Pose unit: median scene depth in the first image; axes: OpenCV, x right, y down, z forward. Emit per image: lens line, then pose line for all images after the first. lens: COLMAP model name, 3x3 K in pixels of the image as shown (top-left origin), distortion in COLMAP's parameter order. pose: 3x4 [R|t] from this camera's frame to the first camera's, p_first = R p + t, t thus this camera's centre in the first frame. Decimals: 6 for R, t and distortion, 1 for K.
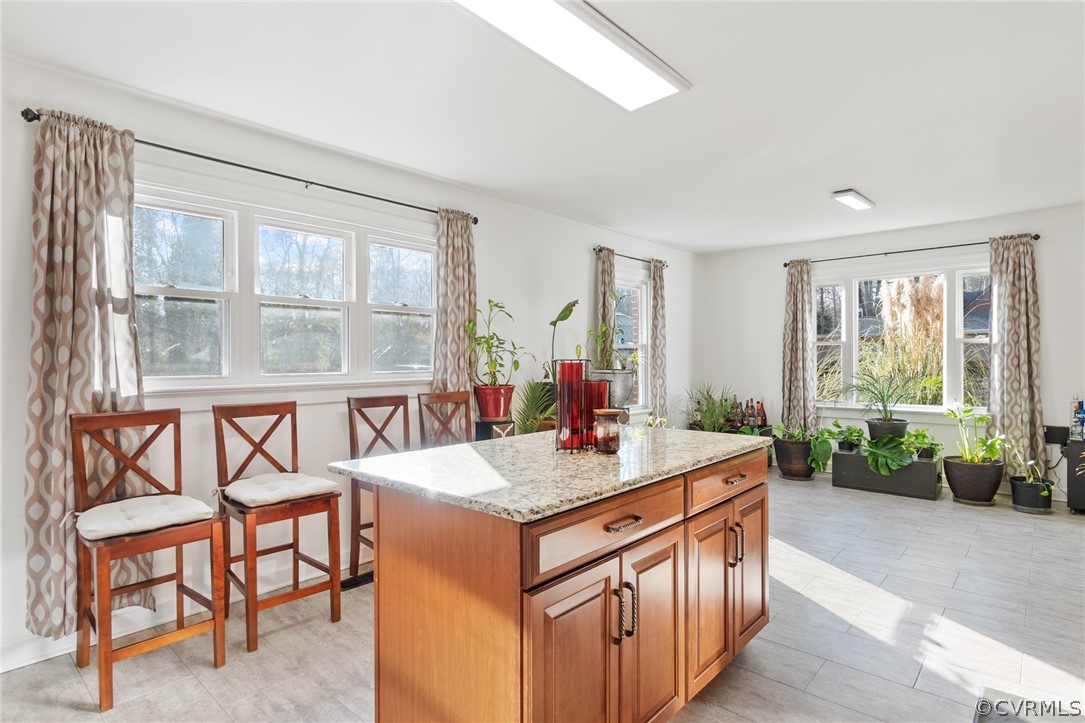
lens RADIAL K [[569.6, 0, 542.5], [0, 569.6, 361.5], [0, 0, 1]] dist [-0.001117, -0.000317]
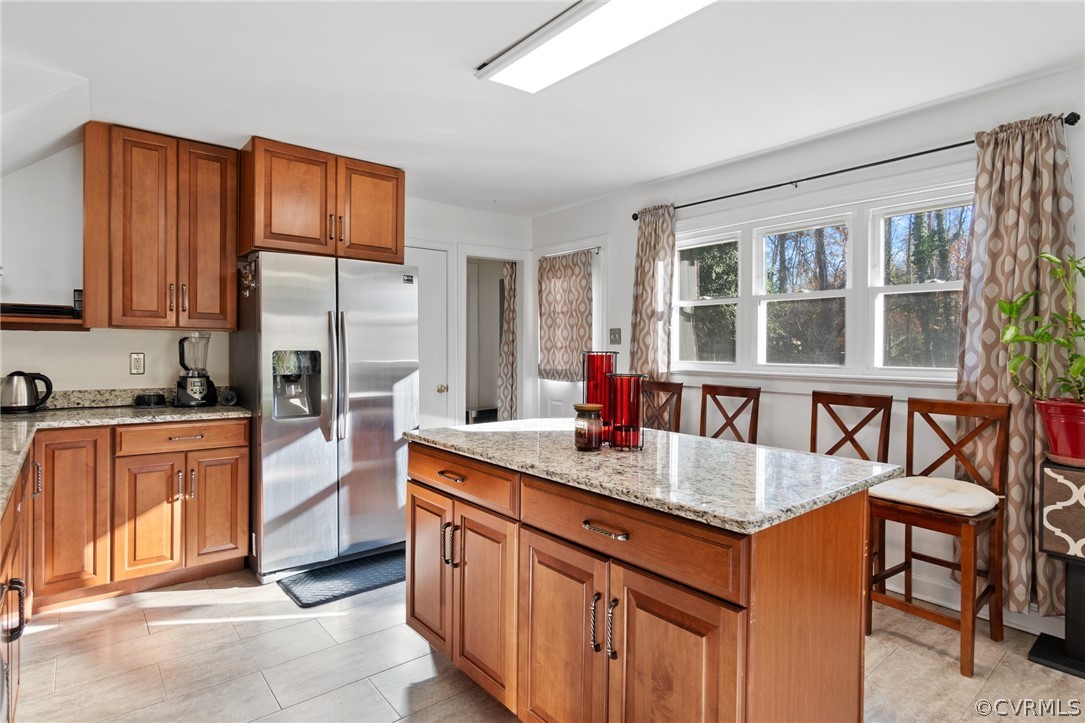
lens RADIAL K [[569.6, 0, 542.5], [0, 569.6, 361.5], [0, 0, 1]] dist [-0.001117, -0.000317]
pose [[-0.152936, 0.026782, -0.987873, 0.816451], [-0.011775, 0.999512, 0.028921, -0.010996], [0.988166, 0.016055, -0.152546, 0.819556]]
